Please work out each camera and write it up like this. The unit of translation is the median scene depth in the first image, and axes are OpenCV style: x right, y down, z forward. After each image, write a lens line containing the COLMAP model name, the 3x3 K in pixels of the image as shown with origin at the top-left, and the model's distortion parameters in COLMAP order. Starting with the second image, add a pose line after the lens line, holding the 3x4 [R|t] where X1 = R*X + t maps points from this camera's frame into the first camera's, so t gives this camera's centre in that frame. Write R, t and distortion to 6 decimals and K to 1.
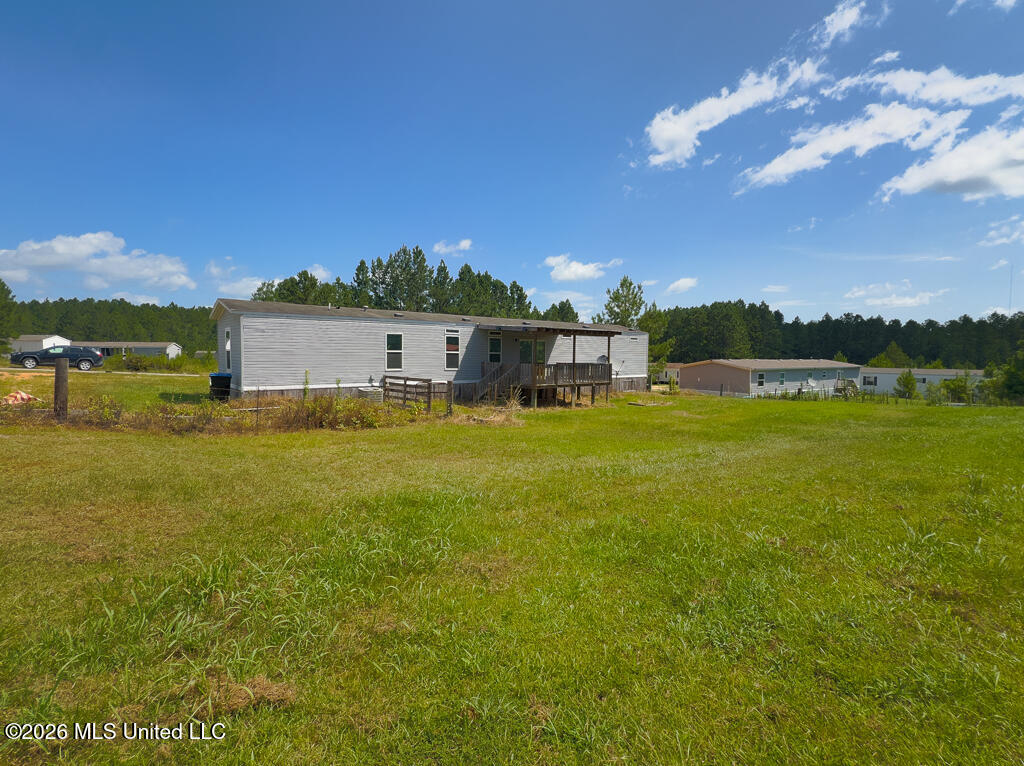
lens RADIAL K [[512.5, 0, 516.2], [0, 512.5, 380.6], [0, 0, 1]] dist [-0.002864, -0.000625]
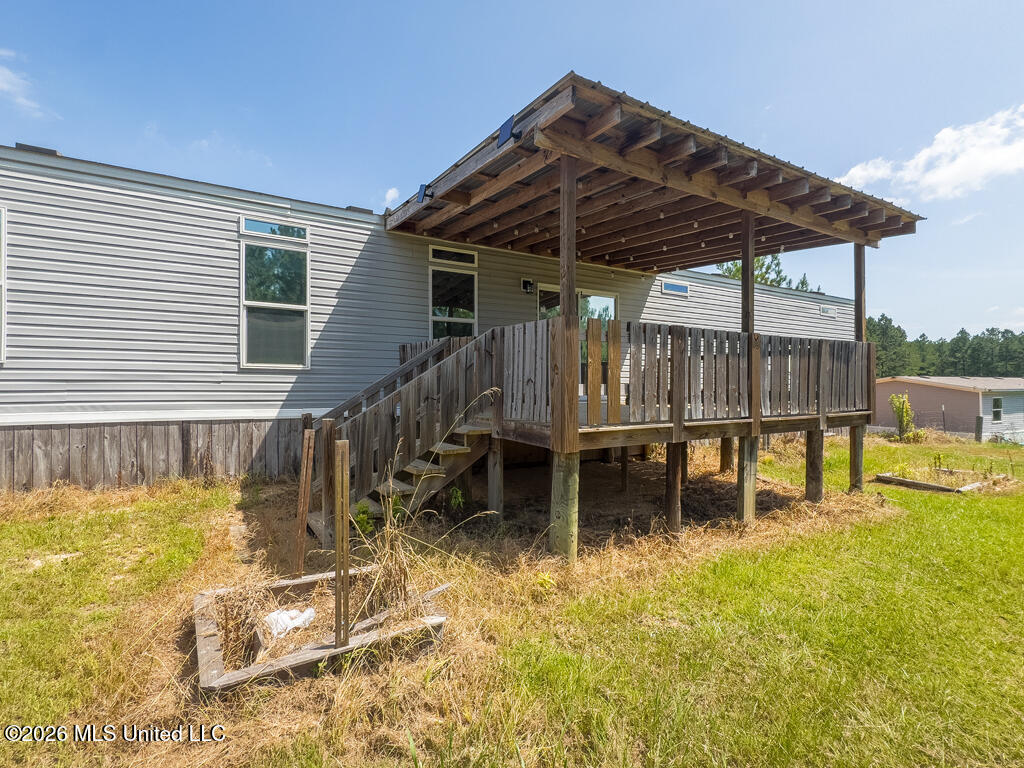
lens RADIAL K [[512.5, 0, 516.2], [0, 512.5, 381.6], [0, 0, 1]] dist [-0.002864, -0.000625]
pose [[0.990993, -0.008699, -0.133627, 0.019990], [0.000895, 0.998296, -0.058350, 0.000860], [0.133907, 0.057705, 0.989312, 0.381366]]
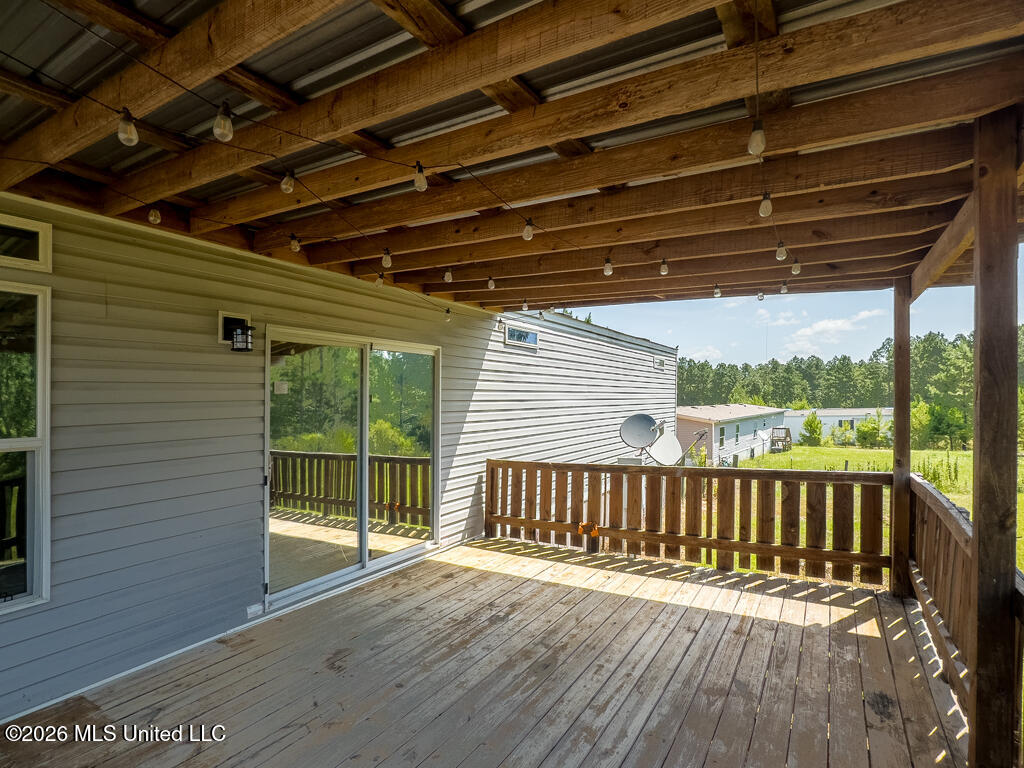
lens RADIAL K [[512.5, 0, 516.2], [0, 512.5, 381.6], [0, 0, 1]] dist [-0.002864, -0.000625]
pose [[0.947338, -0.014004, 0.319929, 0.013729], [0.043704, 0.995350, -0.085843, -0.029212], [-0.317239, 0.095305, 0.943545, 0.482111]]
